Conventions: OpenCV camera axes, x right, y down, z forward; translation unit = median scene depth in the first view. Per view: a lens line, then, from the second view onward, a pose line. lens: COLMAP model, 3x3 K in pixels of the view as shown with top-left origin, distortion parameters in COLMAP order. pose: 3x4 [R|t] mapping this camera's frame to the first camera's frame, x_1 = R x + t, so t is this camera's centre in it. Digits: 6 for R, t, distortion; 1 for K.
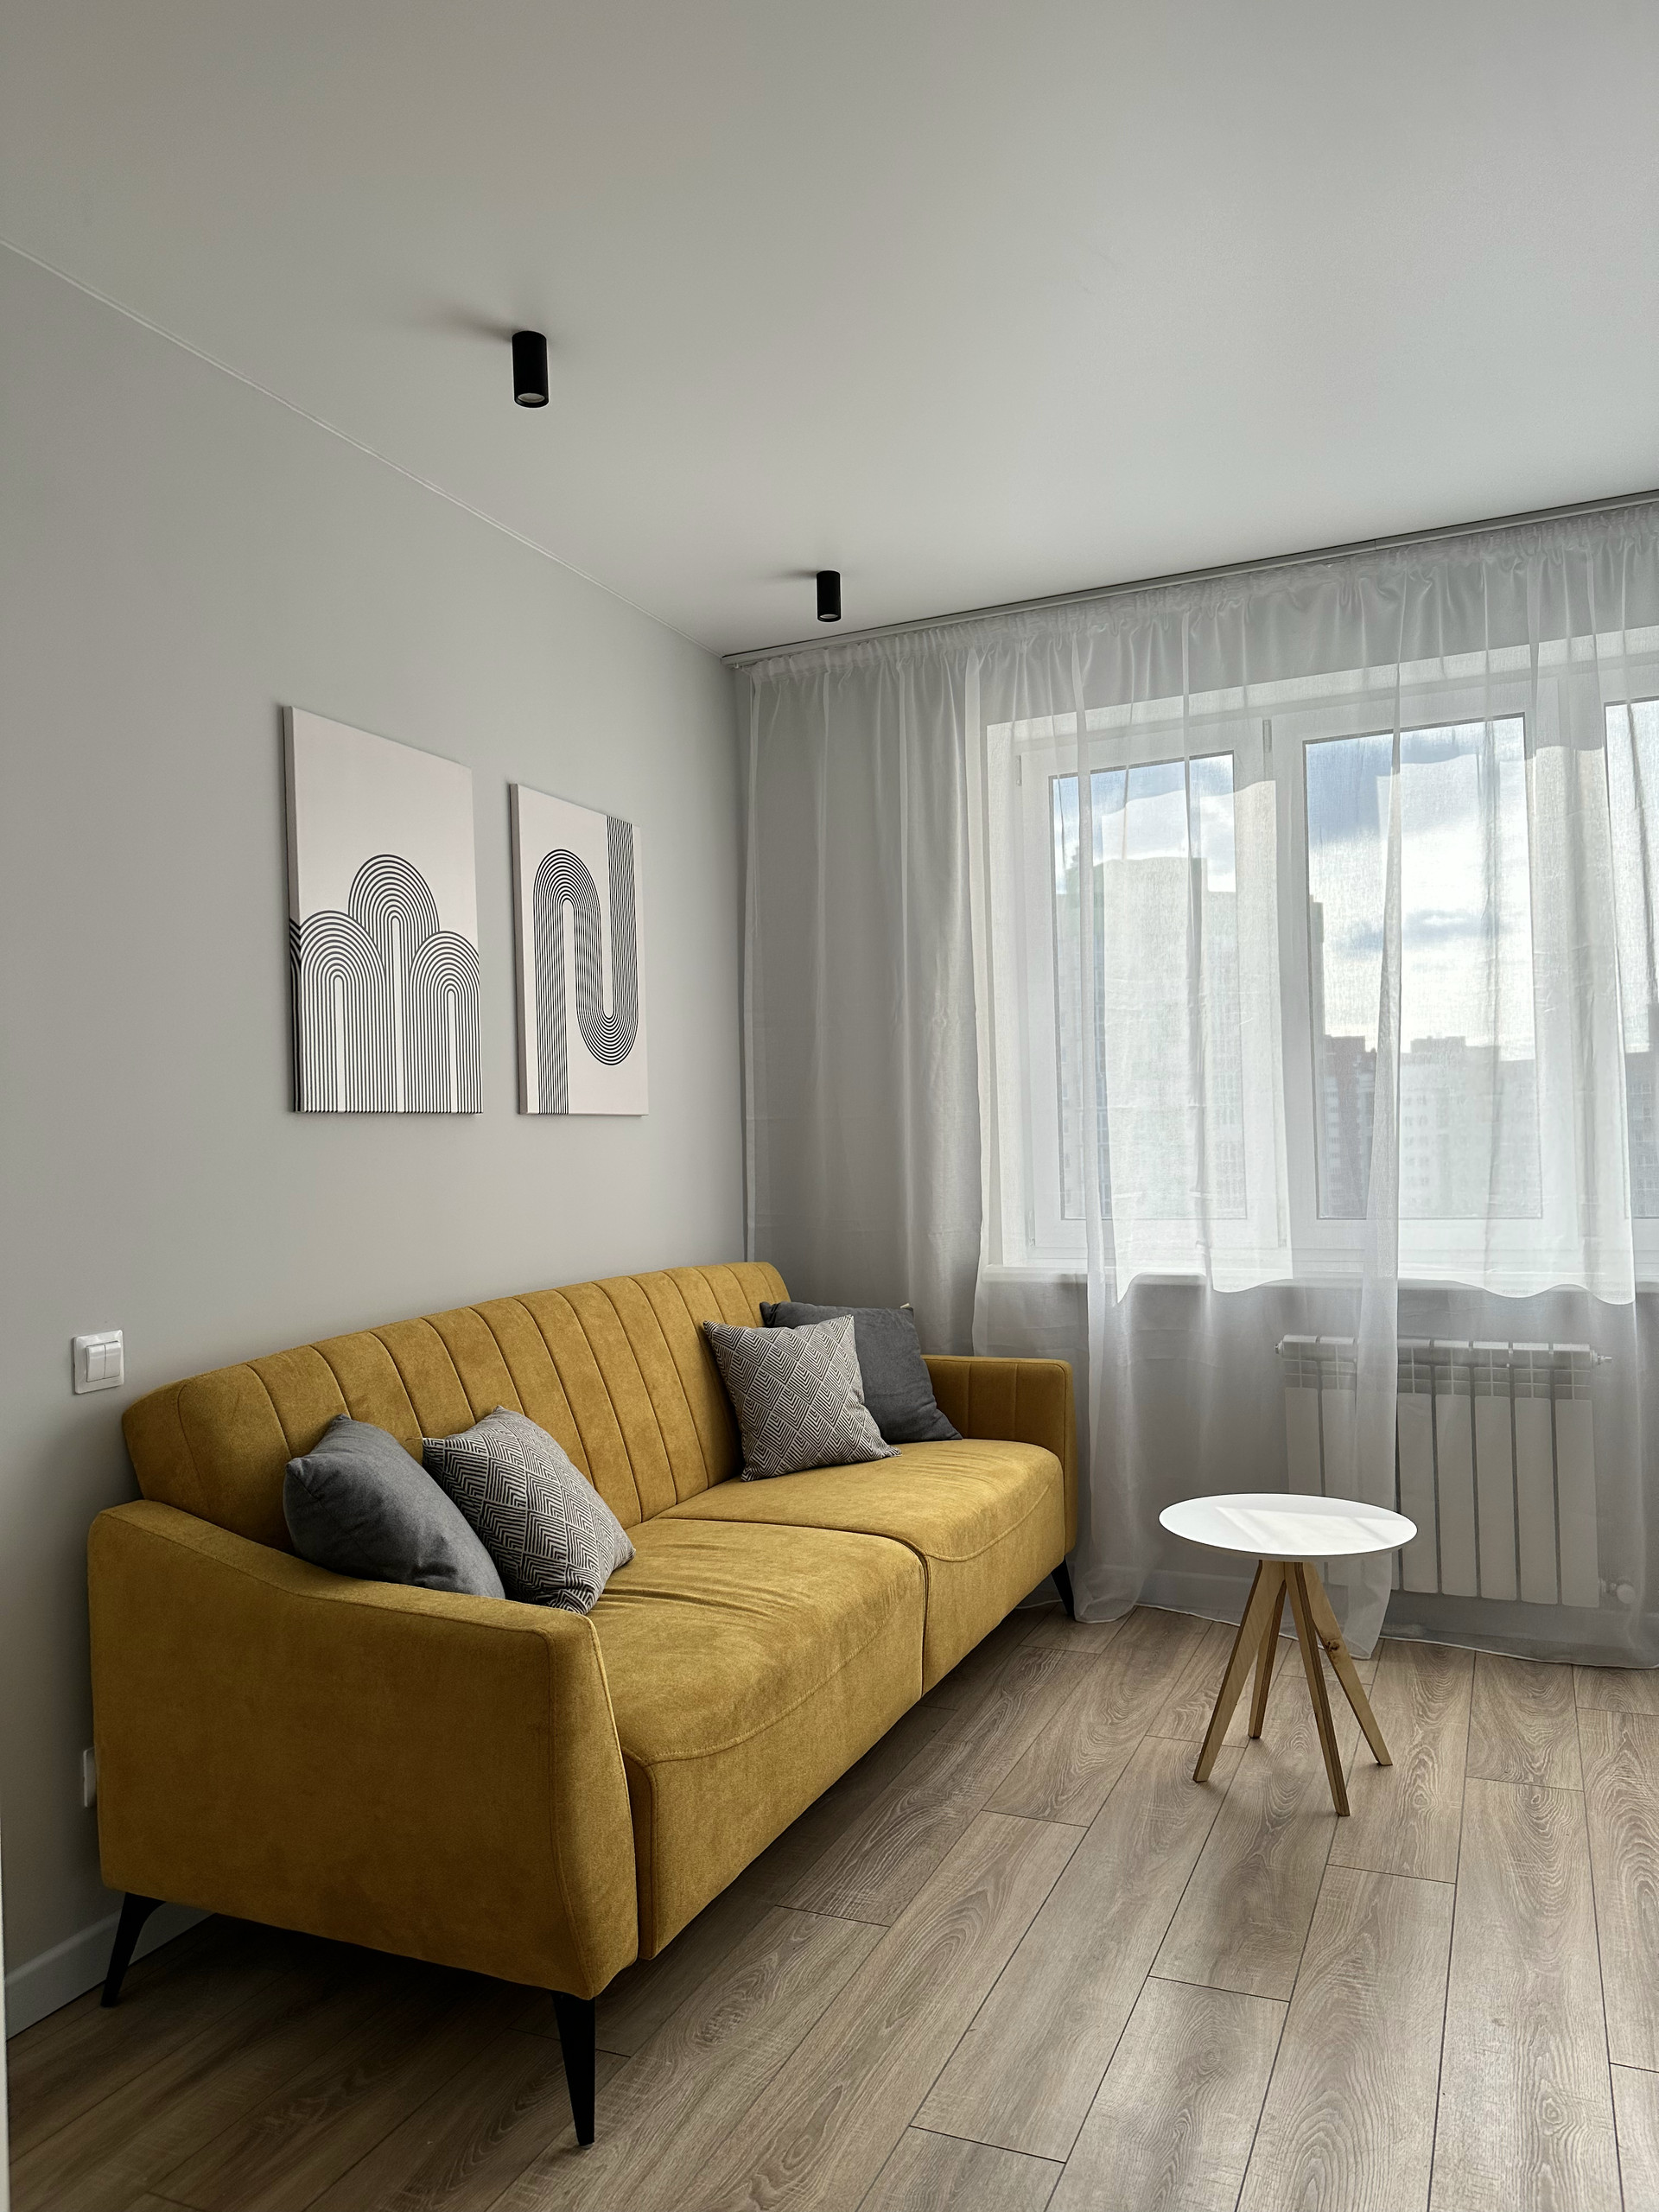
lens RADIAL K [[1549.8, 0, 816.1], [0, 1549.8, 1109.2], [0, 0, 1]] dist [0.040778, -0.047615]
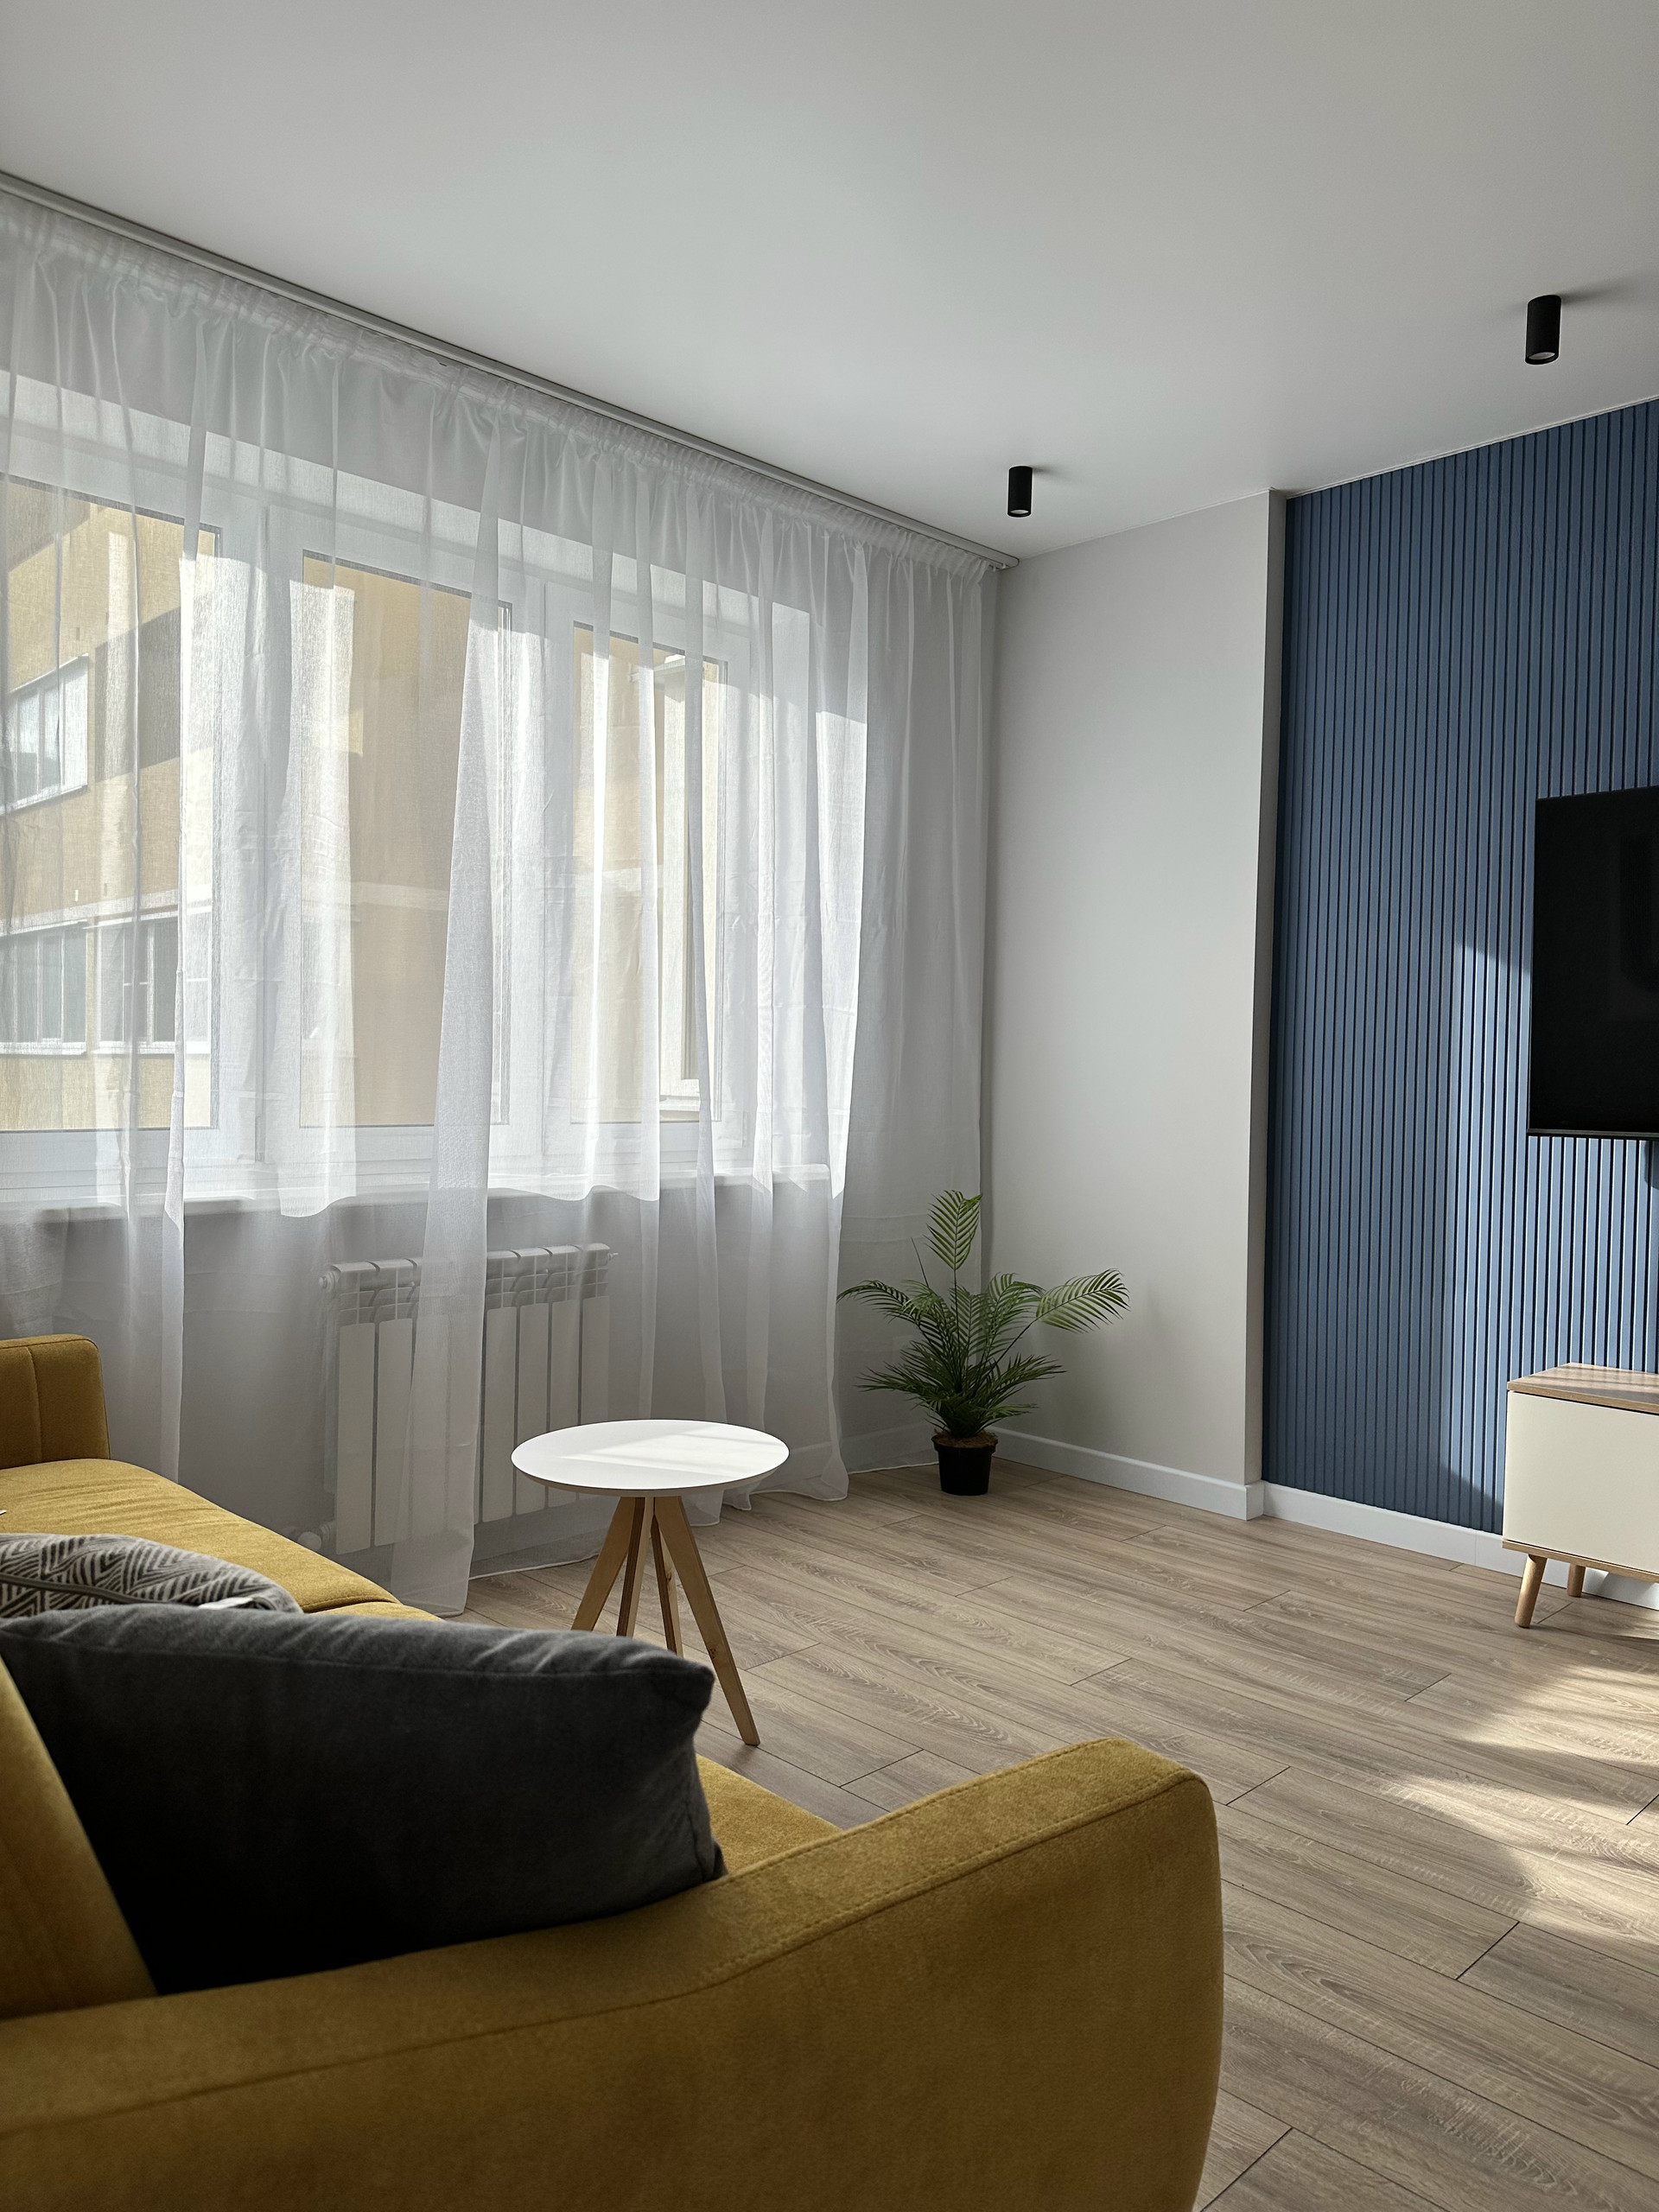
lens RADIAL K [[1549.8, 0, 826.0], [0, 1549.8, 1101.7], [0, 0, 1]] dist [0.040778, -0.047615]
pose [[0.360669, 0.011792, 0.932619, -0.412678], [-0.041669, 0.999125, 0.003481, 0.048208], [-0.931763, -0.040116, 0.360845, 0.500167]]
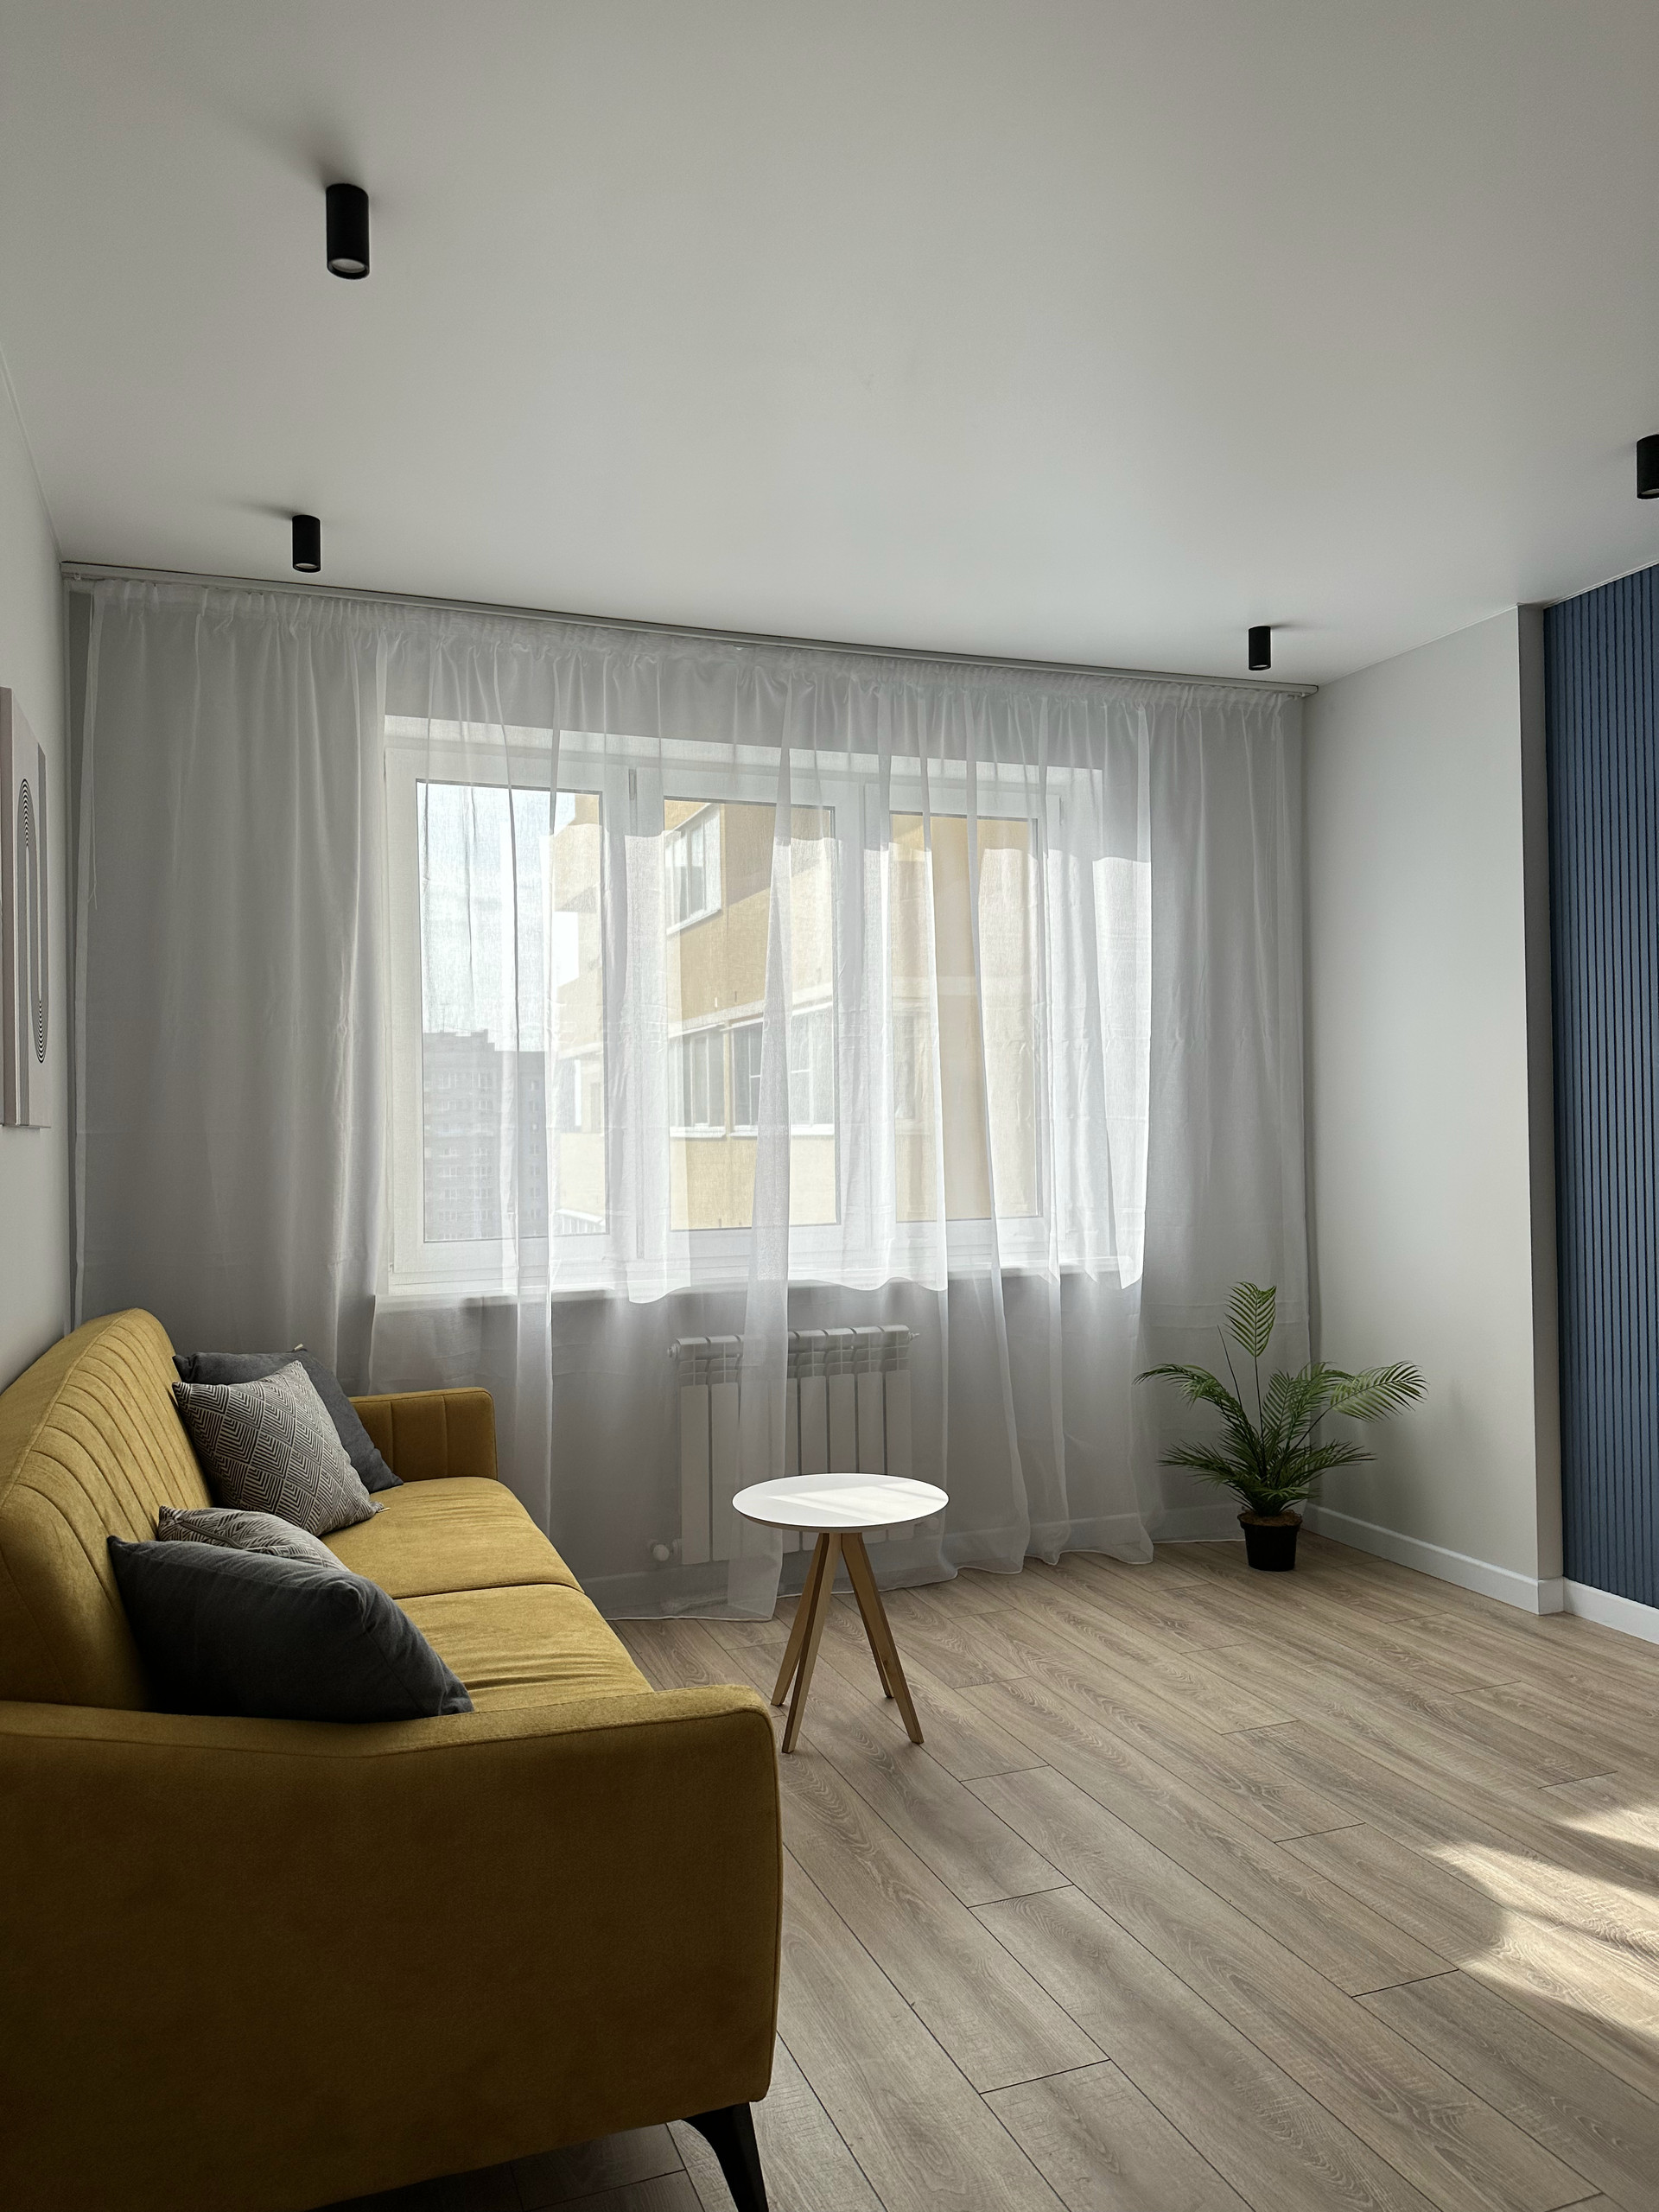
lens RADIAL K [[1549.8, 0, 833.0], [0, 1549.8, 1085.4], [0, 0, 1]] dist [0.040778, -0.047615]
pose [[0.699930, 0.035565, 0.713326, -0.430045], [-0.014974, 0.999271, -0.035128, 0.005261], [-0.714055, 0.013906, 0.699952, 0.181230]]
